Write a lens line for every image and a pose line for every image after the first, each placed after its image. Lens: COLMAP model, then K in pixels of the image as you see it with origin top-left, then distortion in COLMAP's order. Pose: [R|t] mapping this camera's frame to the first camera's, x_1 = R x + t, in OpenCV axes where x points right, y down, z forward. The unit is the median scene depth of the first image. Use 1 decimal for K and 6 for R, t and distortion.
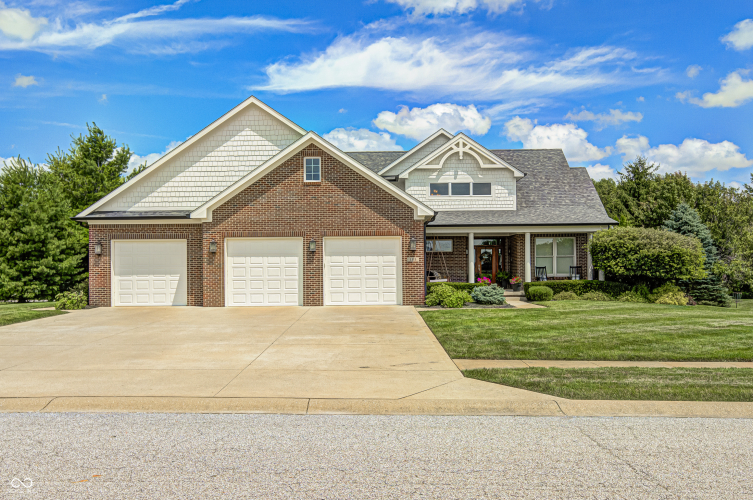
lens RADIAL K [[524.2, 0, 376.5], [0, 524.2, 250.0], [0, 0, 1]] dist [0.007162, 0.001921]
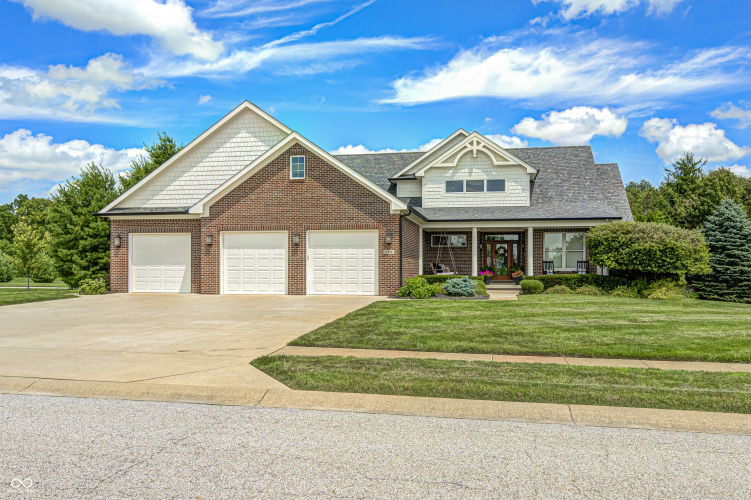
lens RADIAL K [[485.9, 0, 375.5], [0, 485.9, 250.0], [0, 0, 1]] dist [0.005238, 0.001485]
pose [[0.991836, 0.004762, -0.127427, 0.144044], [-0.003727, 0.999958, 0.008364, 0.005296], [0.127462, -0.007821, 0.991813, 0.033061]]
